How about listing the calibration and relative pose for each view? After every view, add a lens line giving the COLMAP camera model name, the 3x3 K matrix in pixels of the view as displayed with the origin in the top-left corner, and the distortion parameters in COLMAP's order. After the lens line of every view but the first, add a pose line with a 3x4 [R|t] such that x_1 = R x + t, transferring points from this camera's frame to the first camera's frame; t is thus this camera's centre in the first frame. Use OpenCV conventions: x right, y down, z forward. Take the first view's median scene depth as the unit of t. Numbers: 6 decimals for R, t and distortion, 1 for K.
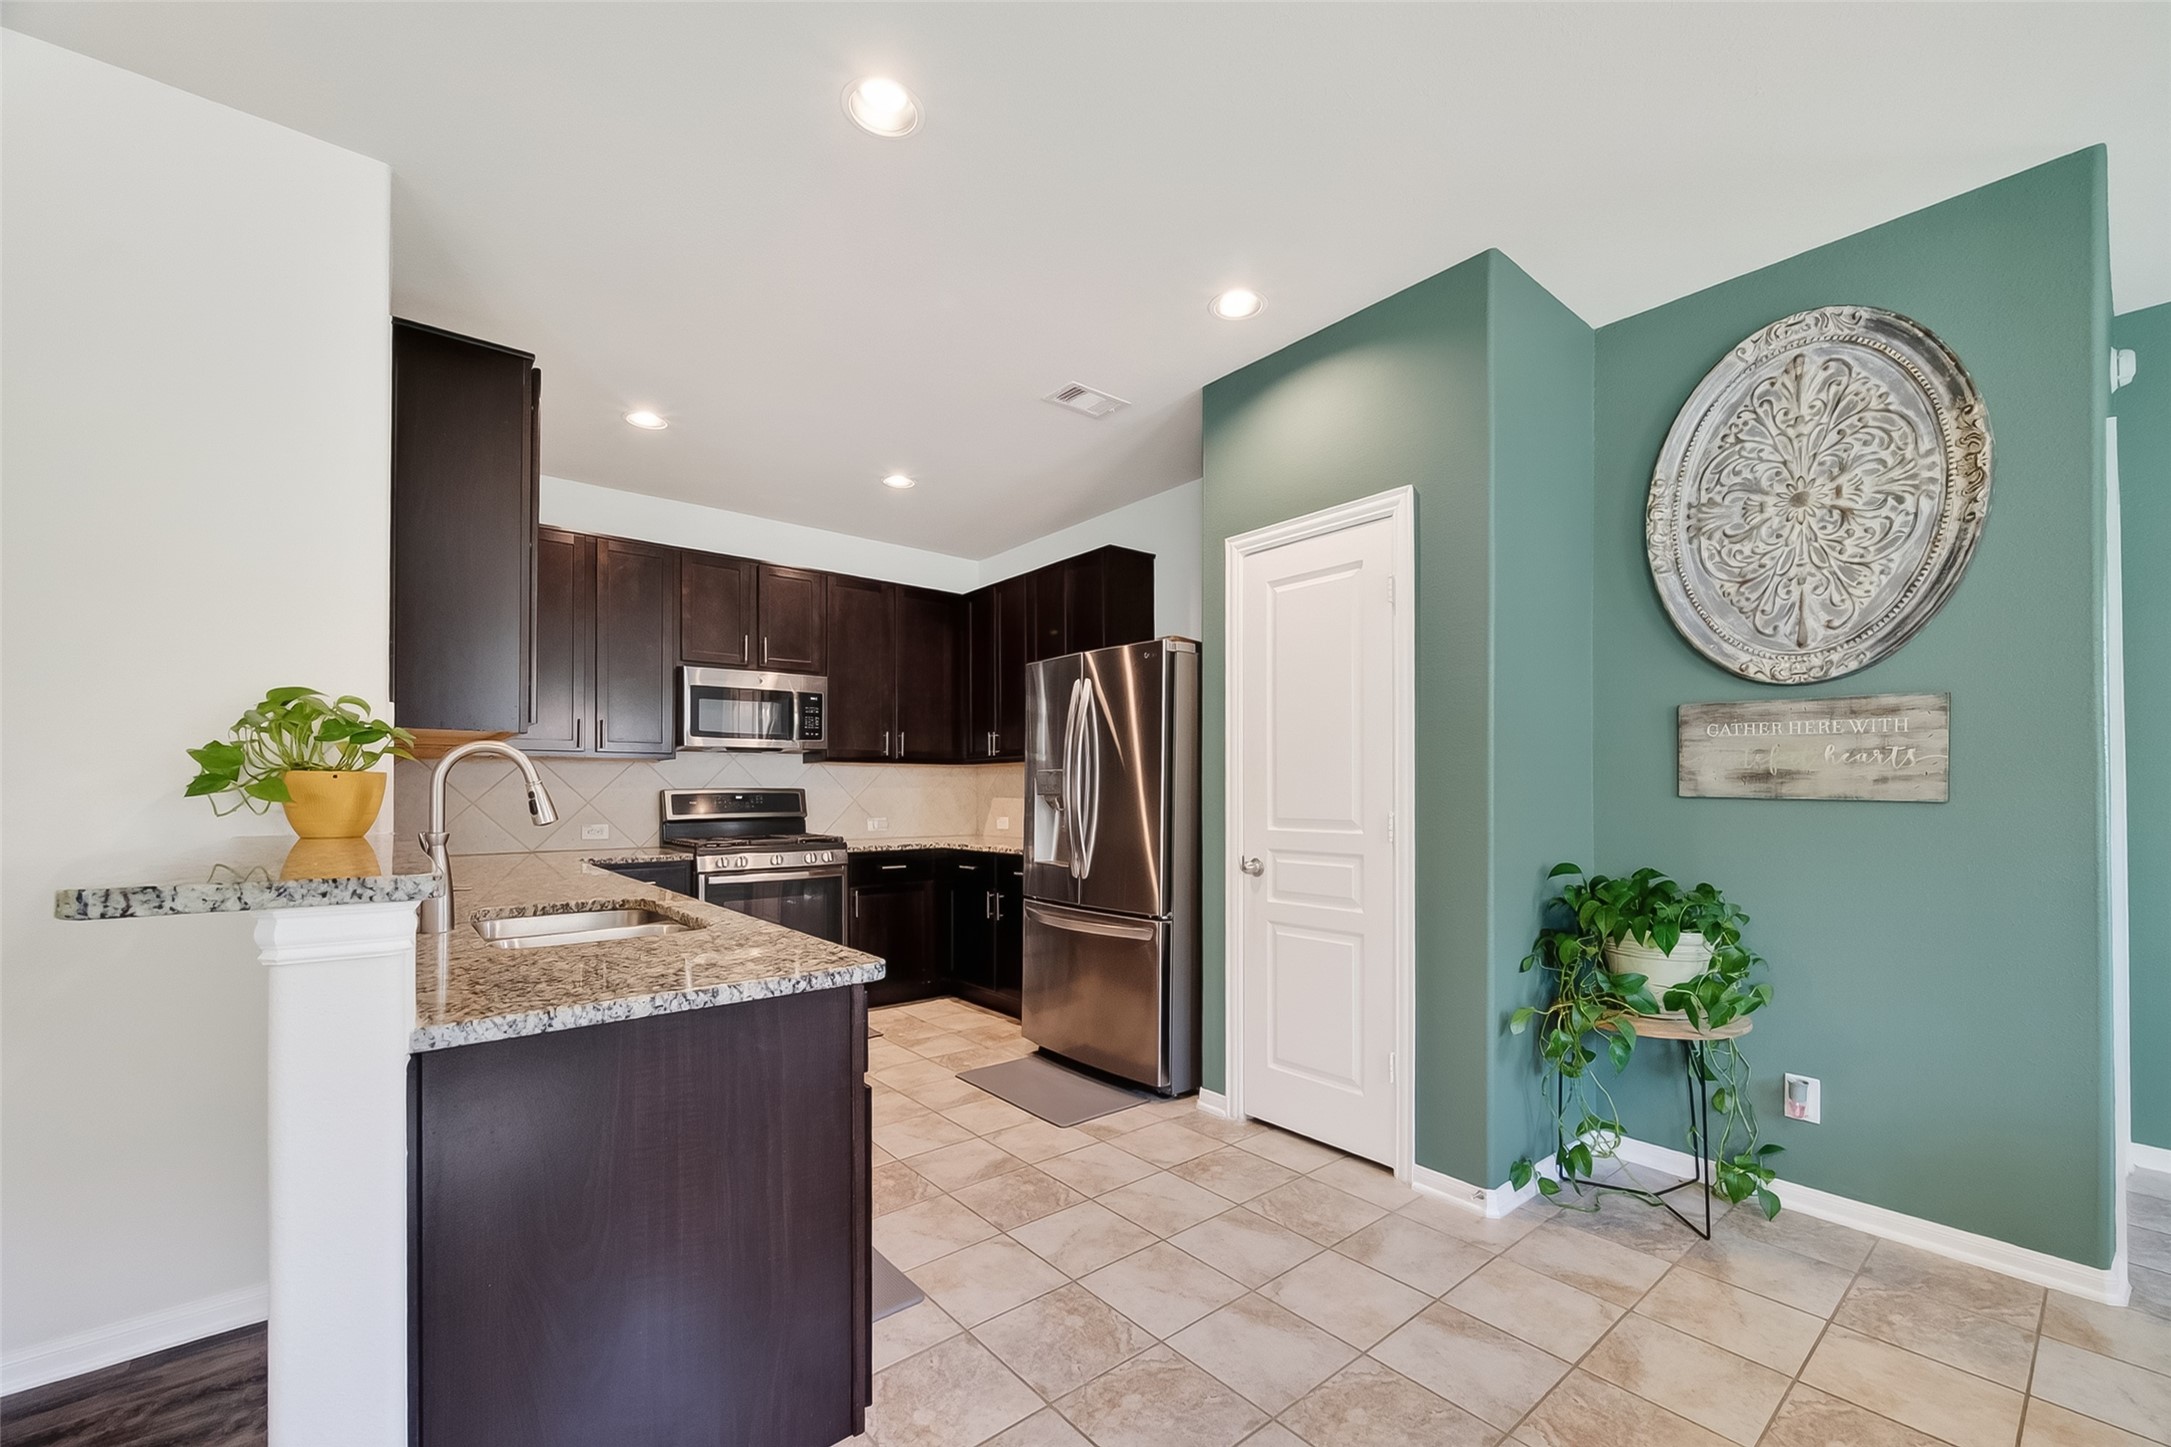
lens RADIAL K [[875.3, 0, 1108.2], [0, 875.3, 778.6], [0, 0, 1]] dist [-0.001691, 0.001528]
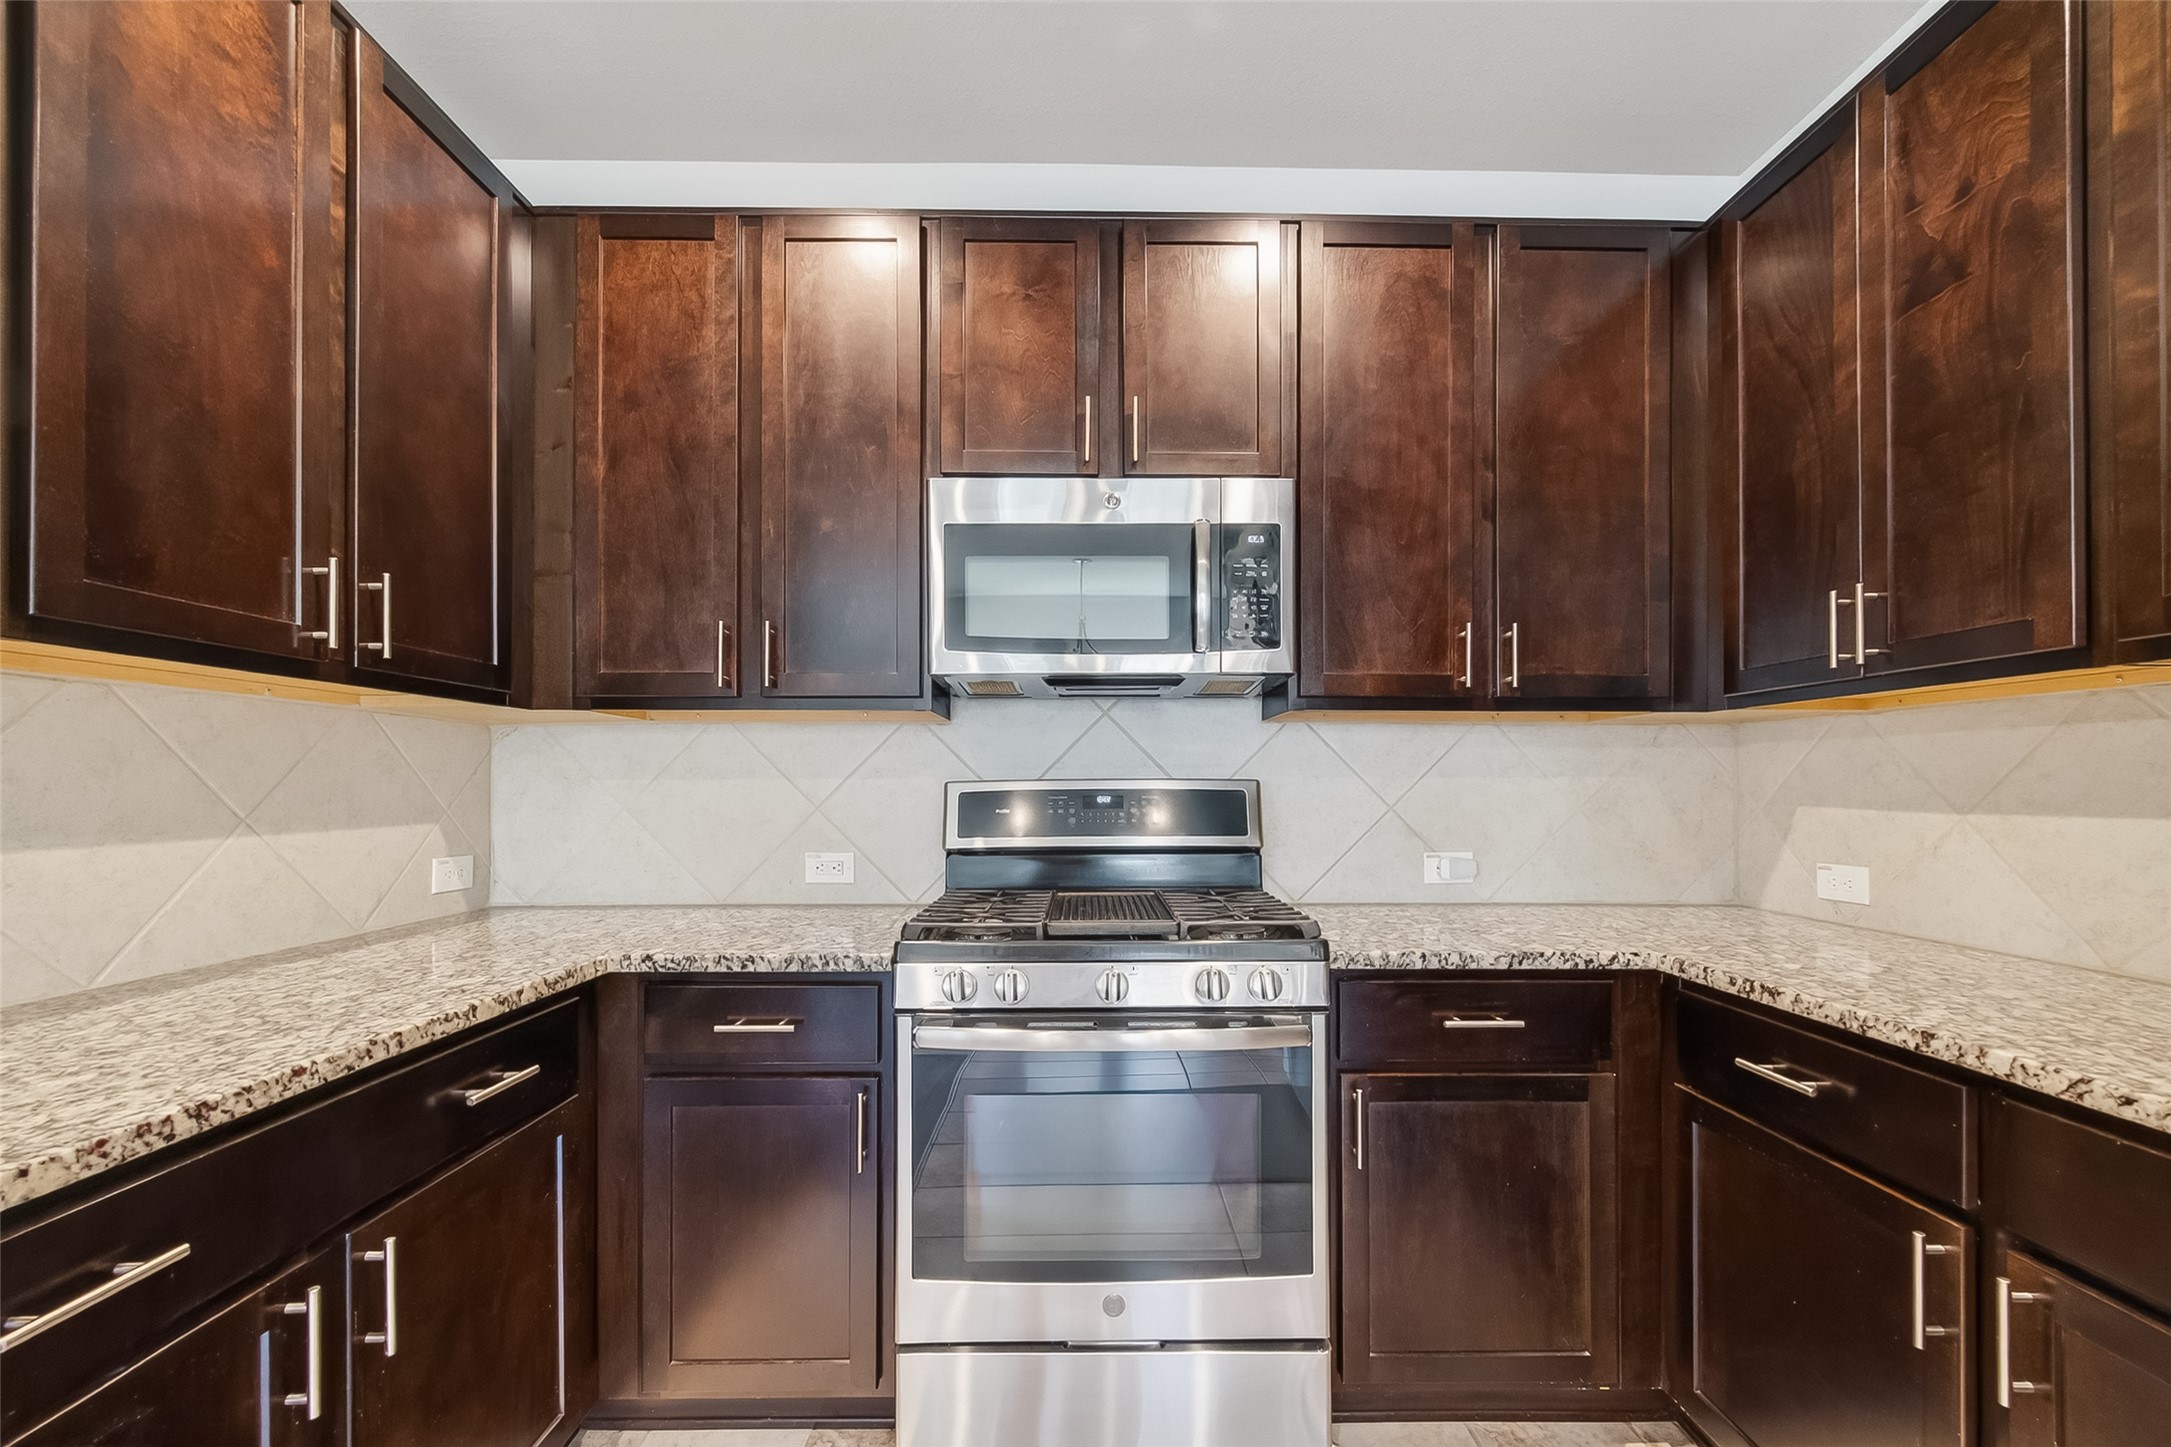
lens RADIAL K [[875.3, 0, 1082.8], [0, 875.3, 777.9], [0, 0, 1]] dist [-0.001691, 0.001528]
pose [[0.763924, -0.000602, -0.645305, -0.273429], [0.005138, 0.999974, 0.005150, 0.015748], [0.645285, -0.007249, 0.763907, 1.204163]]
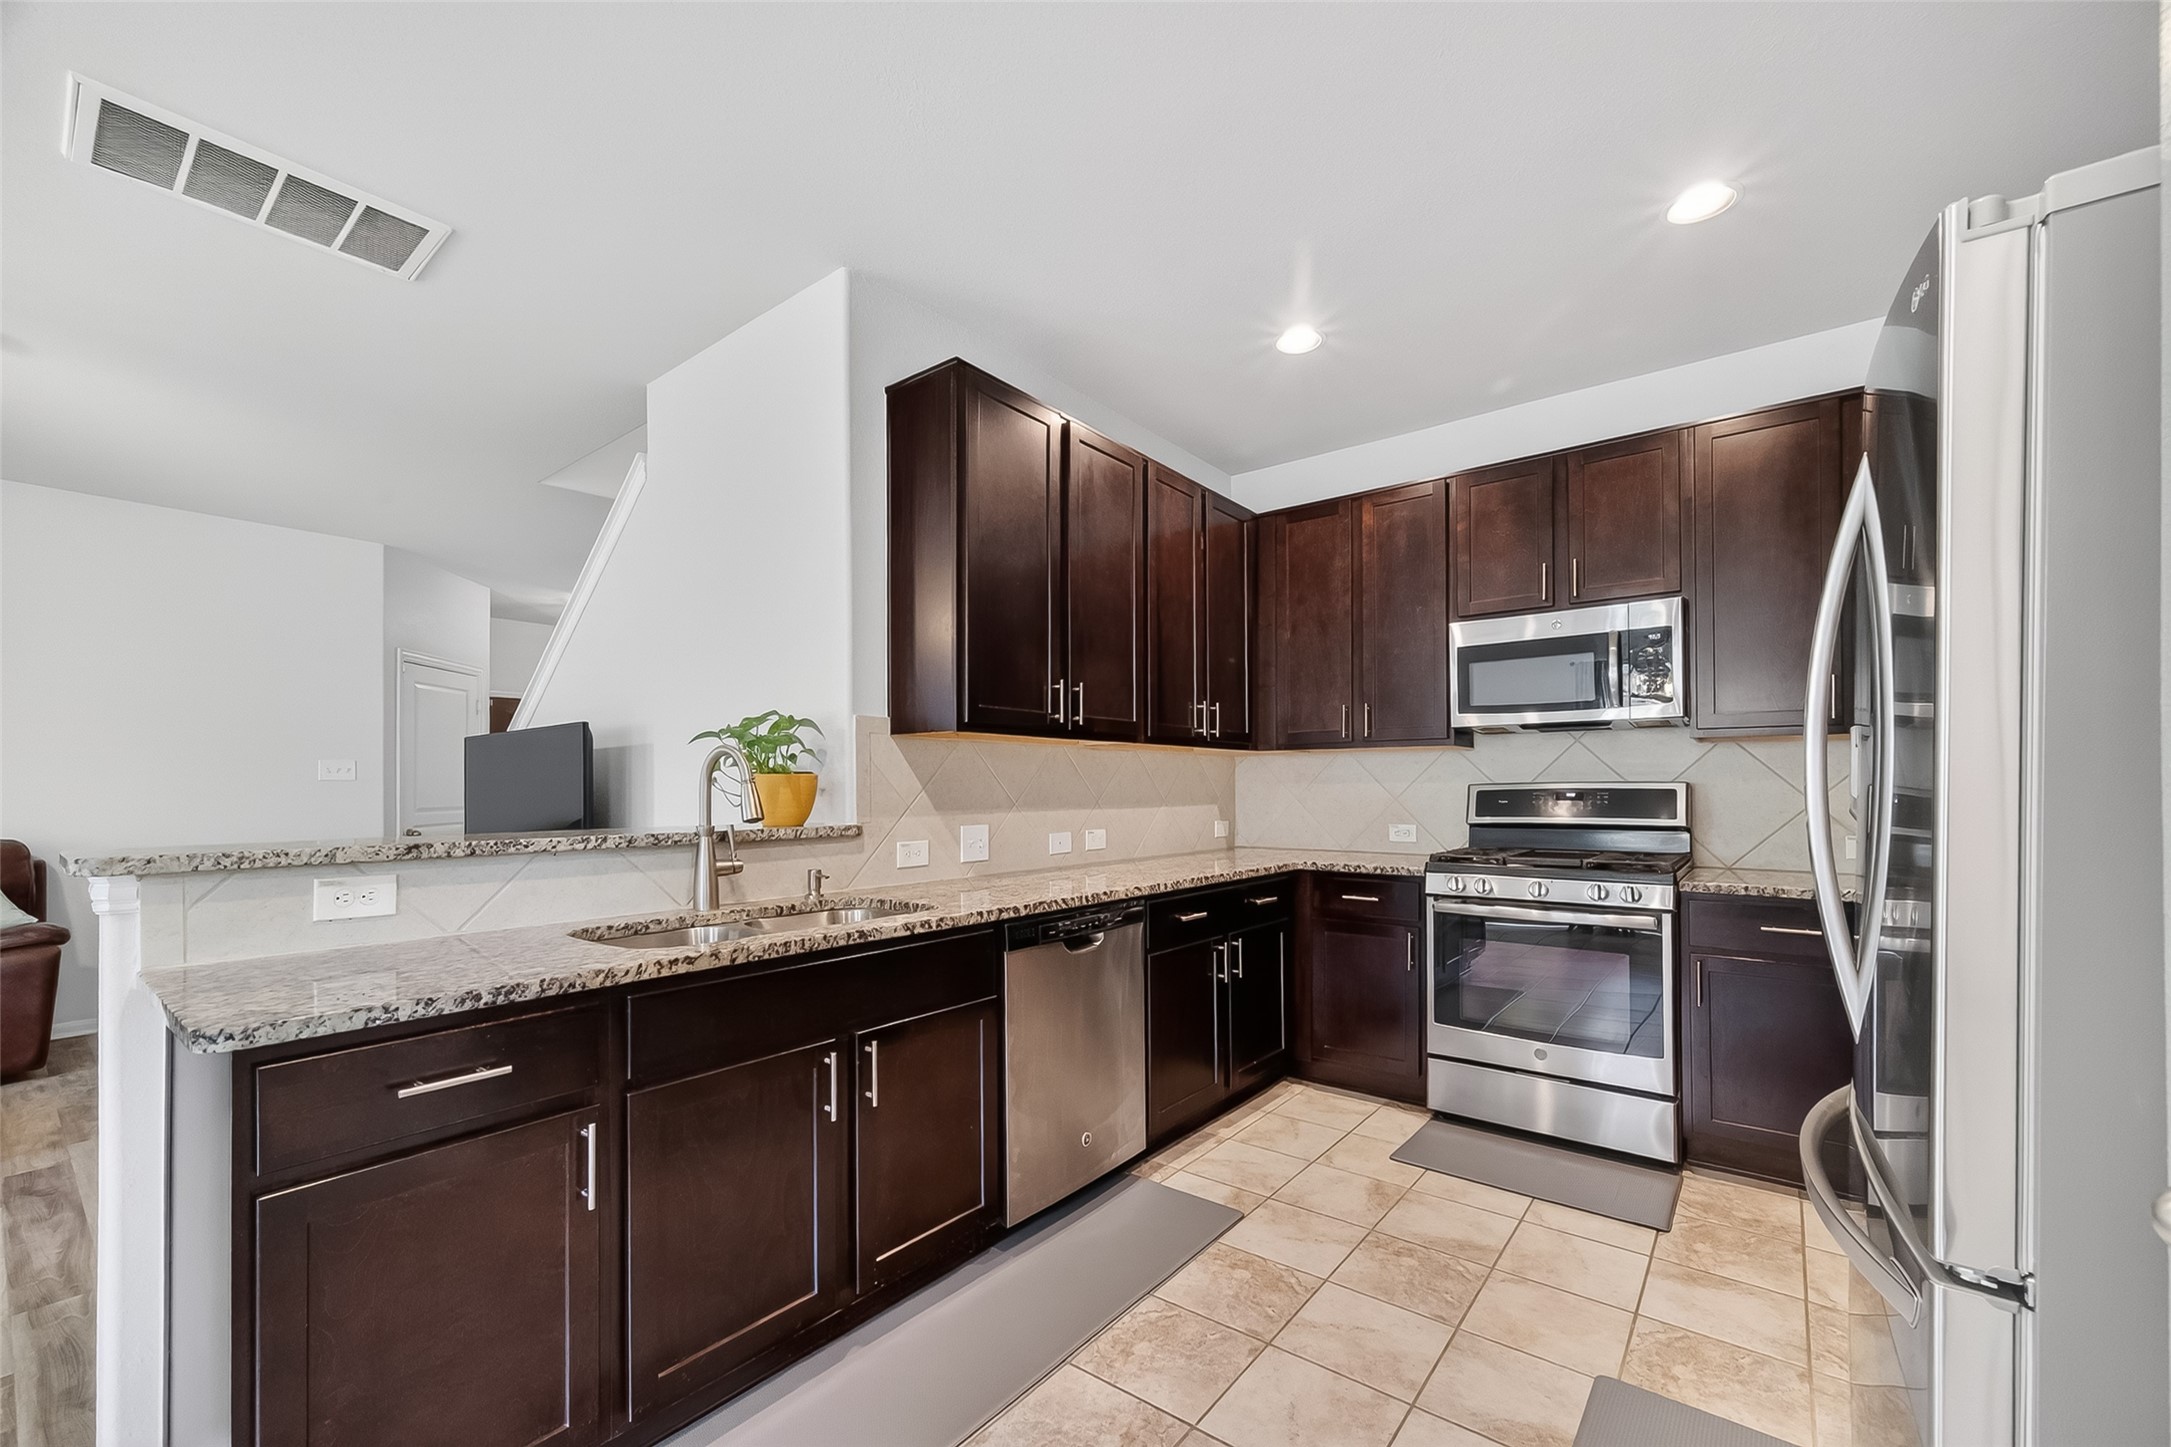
lens RADIAL K [[875.3, 0, 1107.5], [0, 875.3, 777.5], [0, 0, 1]] dist [-0.001691, 0.001528]
pose [[0.217768, -0.005538, -0.975985, 0.332425], [0.013278, 0.999908, -0.002711, 0.007923], [0.975910, -0.012368, 0.217821, 0.880341]]
